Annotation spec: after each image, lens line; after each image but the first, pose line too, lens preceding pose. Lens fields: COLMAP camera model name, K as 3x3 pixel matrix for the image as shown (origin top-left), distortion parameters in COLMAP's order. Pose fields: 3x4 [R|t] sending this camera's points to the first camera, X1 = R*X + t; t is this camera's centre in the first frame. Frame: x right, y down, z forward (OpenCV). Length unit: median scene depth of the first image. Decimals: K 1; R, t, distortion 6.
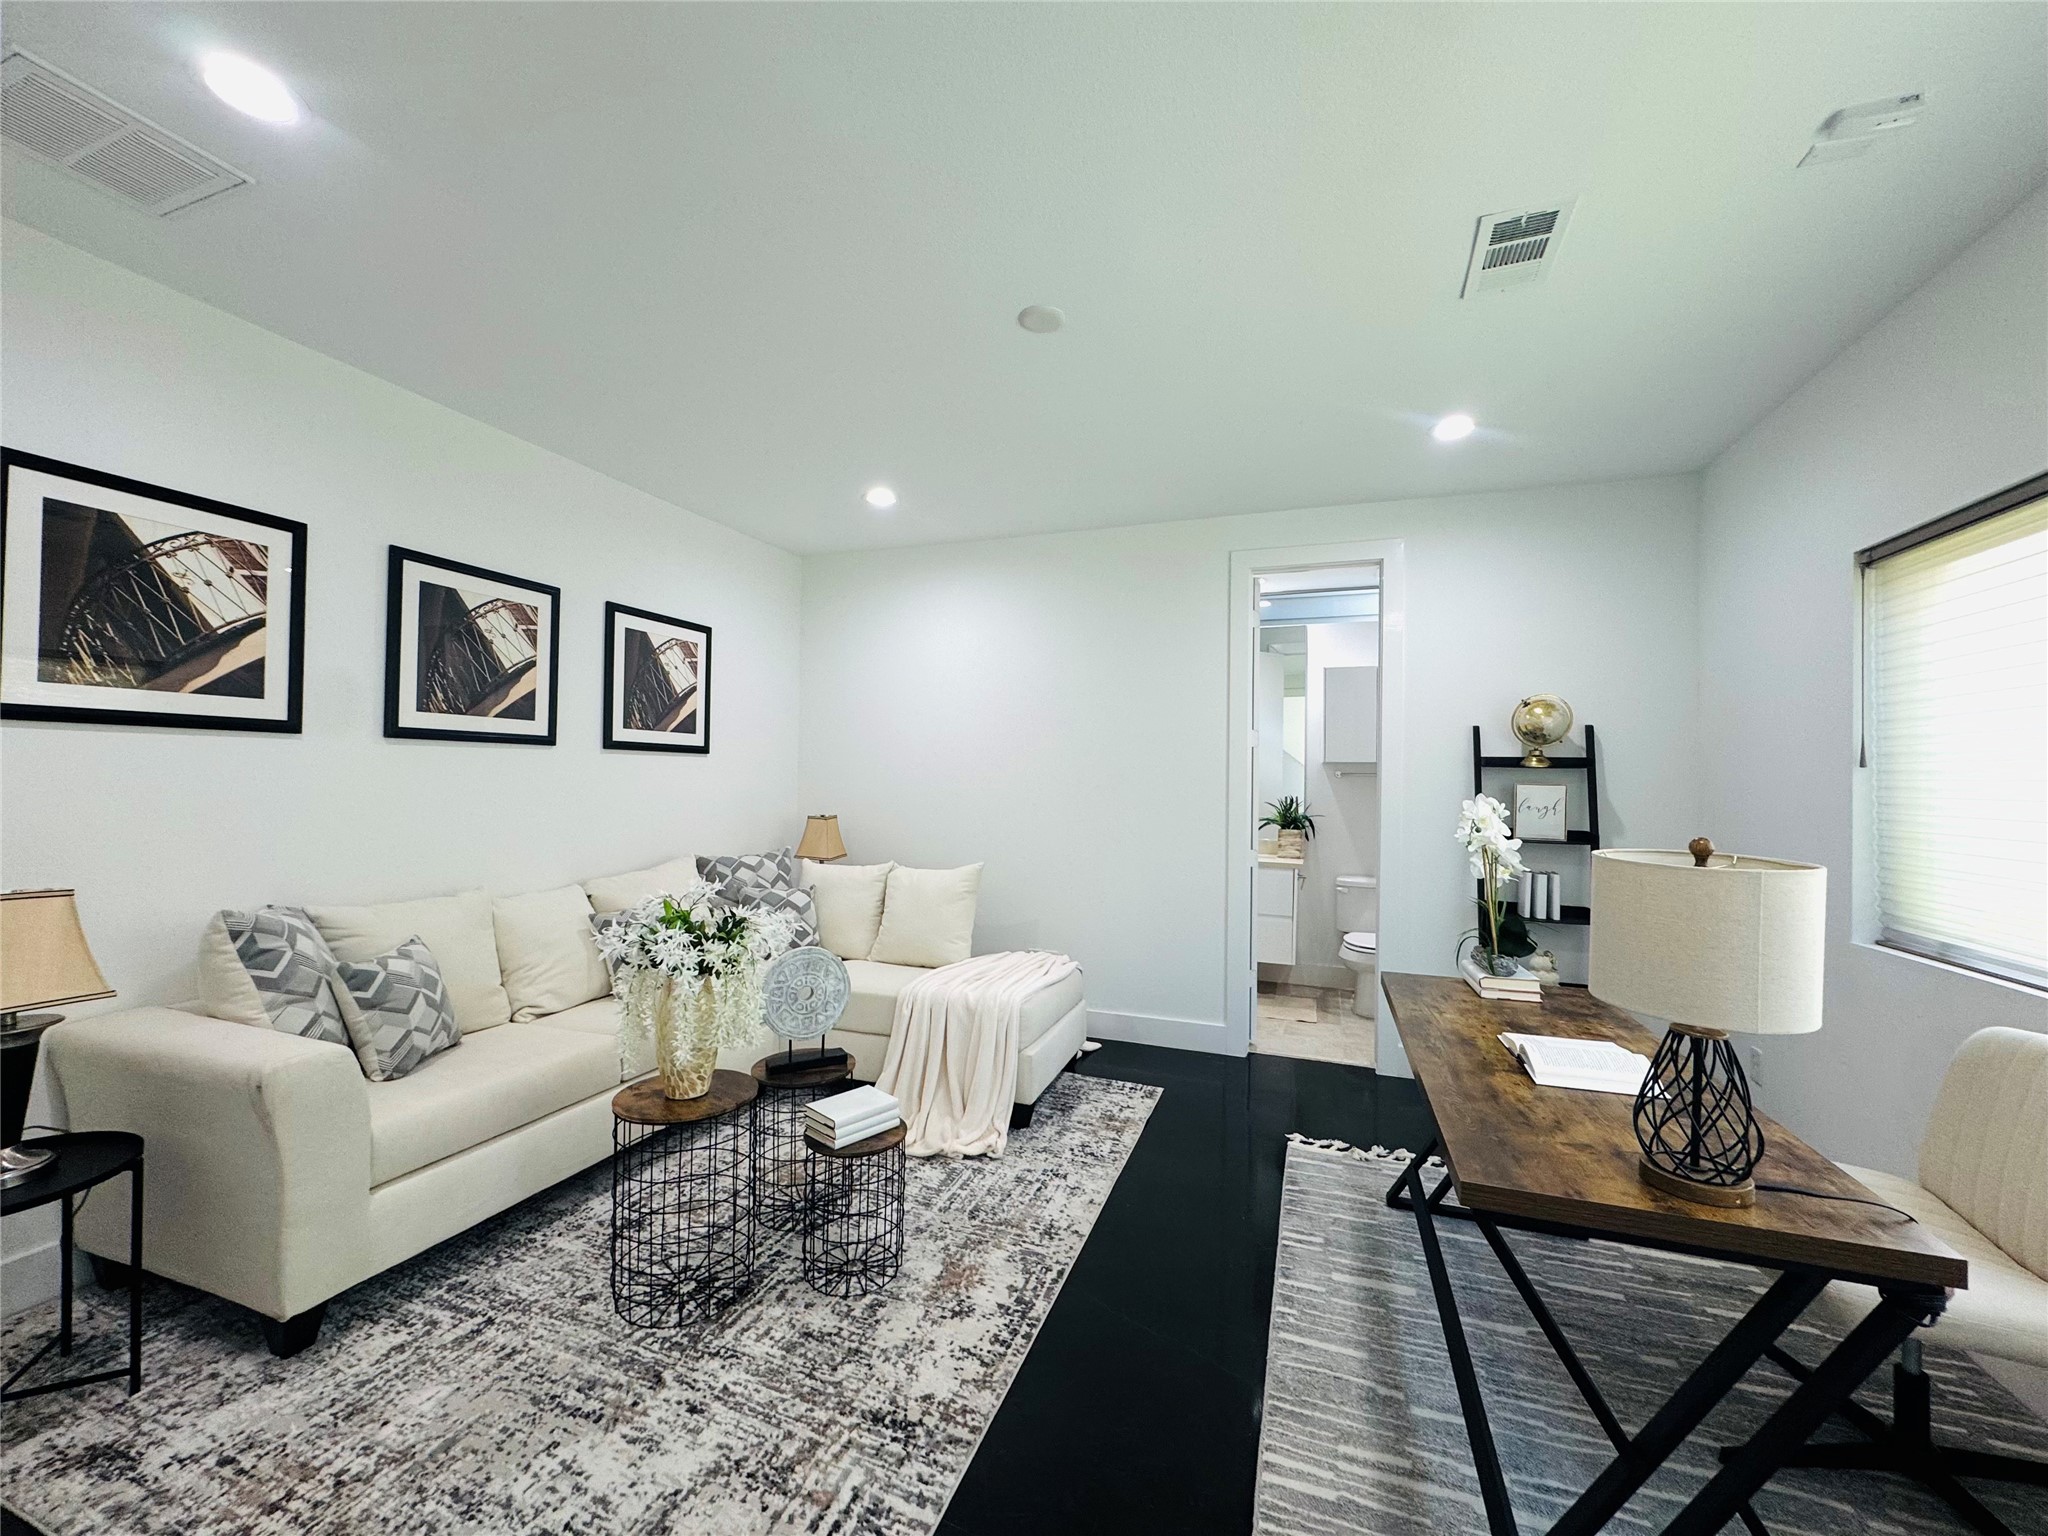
lens RADIAL K [[811.6, 0, 1020.3], [0, 811.6, 770.1], [0, 0, 1]] dist [-0.002615, 0.000427]
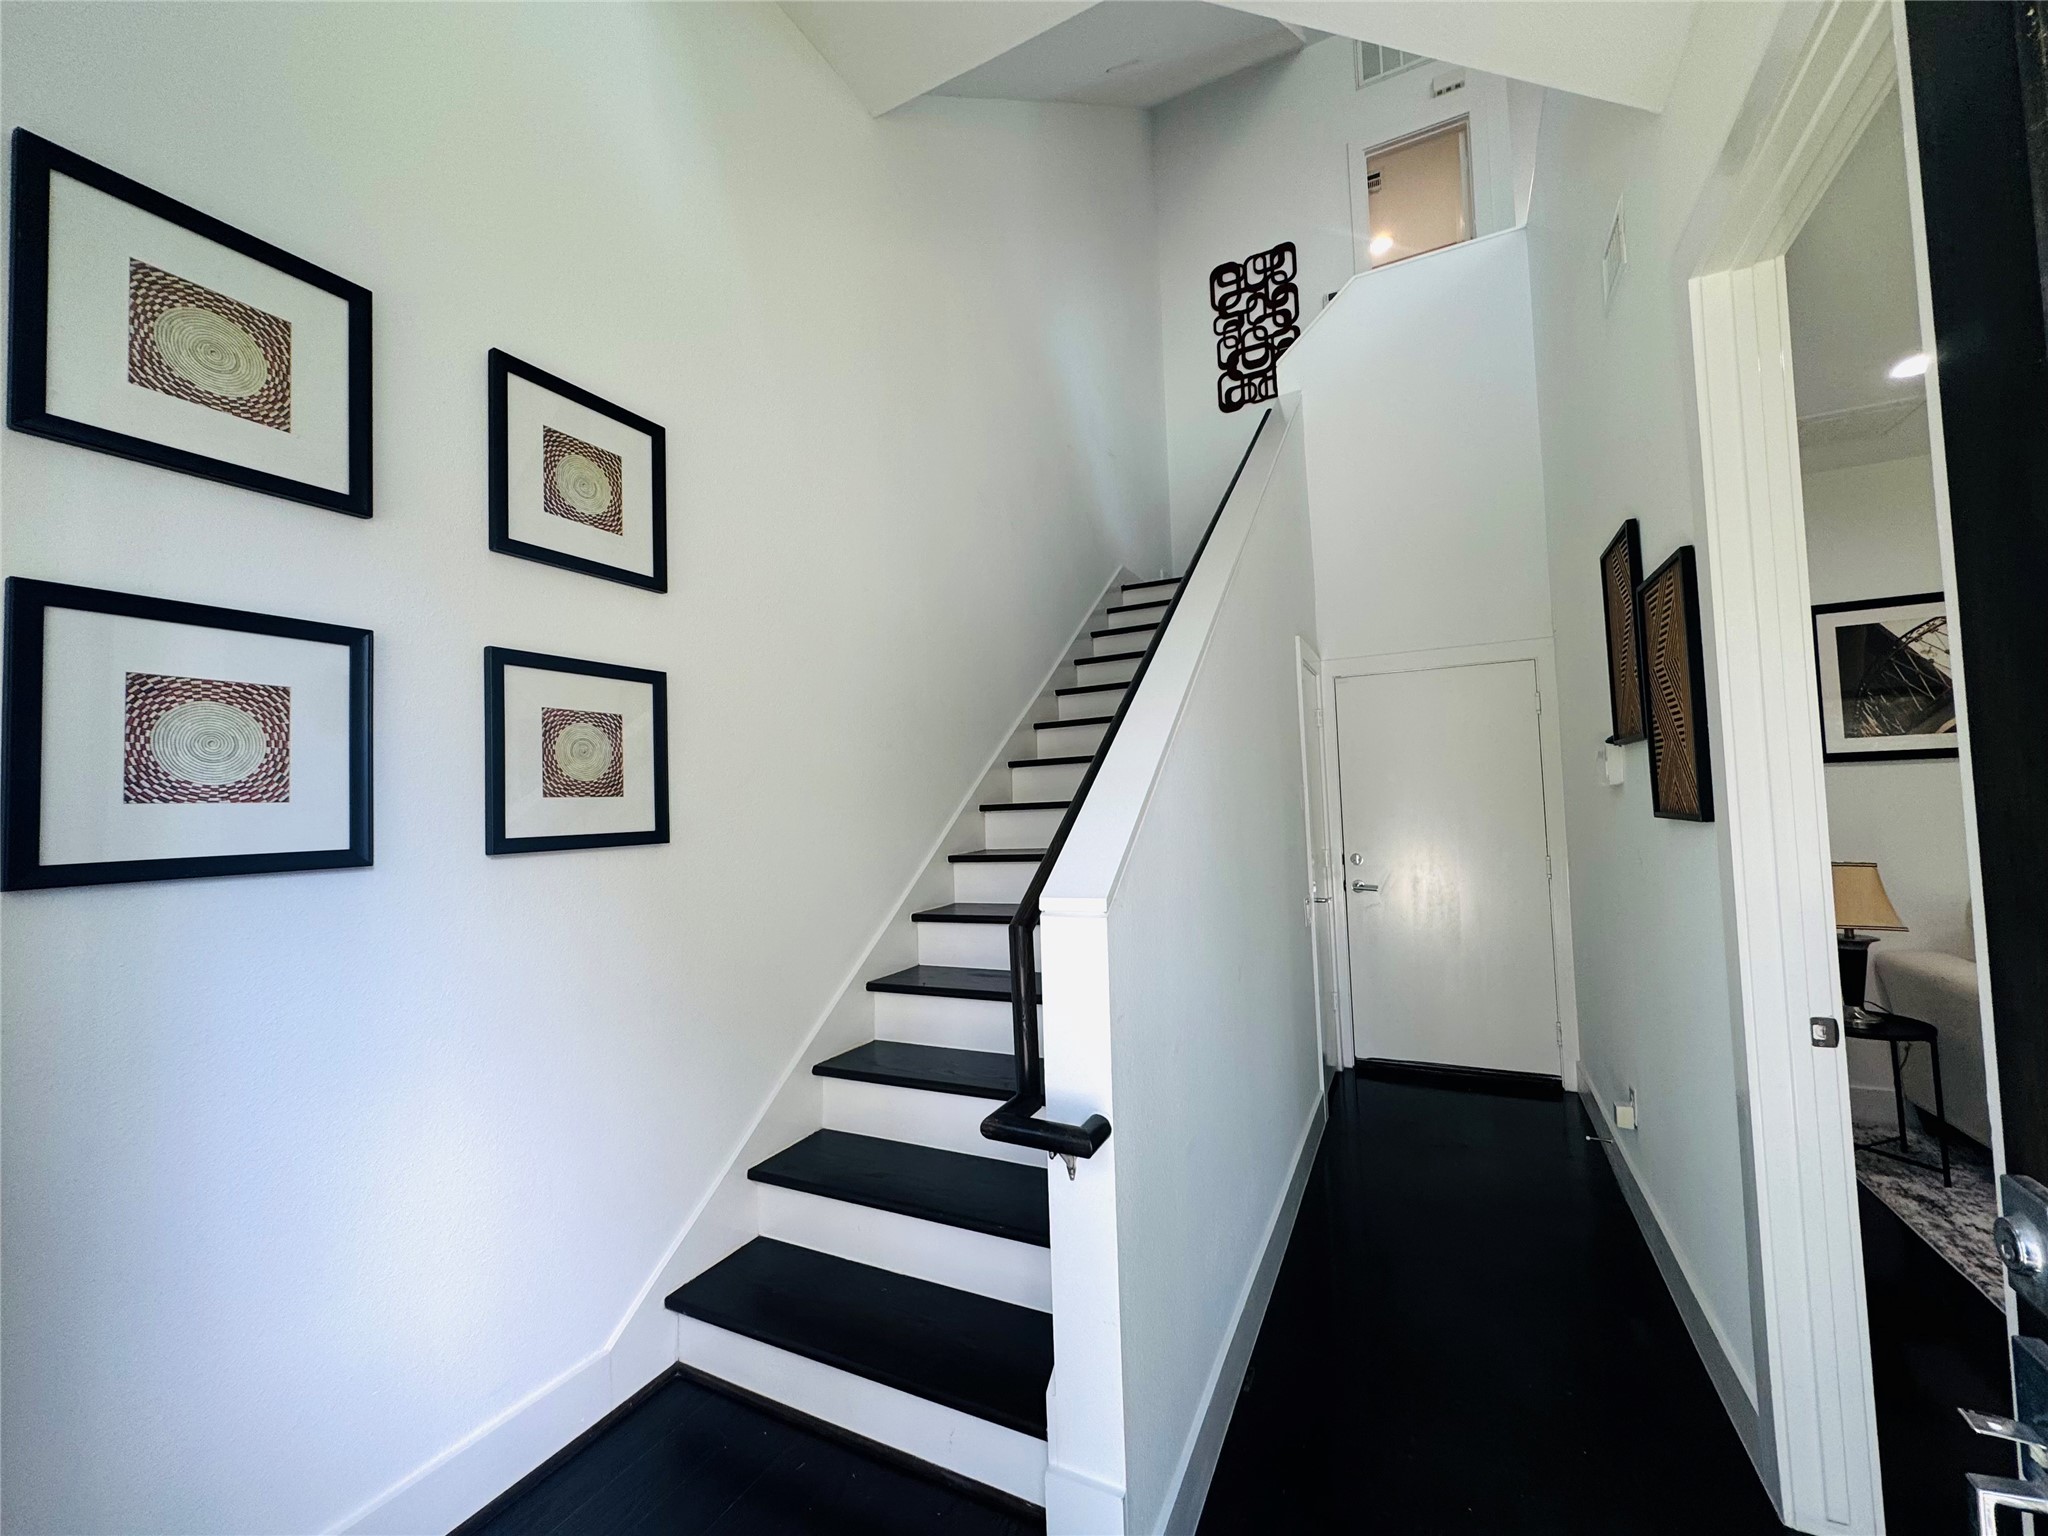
lens RADIAL K [[811.6, 0, 1024.2], [0, 811.6, 768.1], [0, 0, 1]] dist [-0.002615, 0.000427]
pose [[-0.108275, -0.051699, -0.992776, 0.608570], [0.048485, 0.997184, -0.057217, -0.034879], [0.992938, -0.054330, -0.105463, -0.494926]]
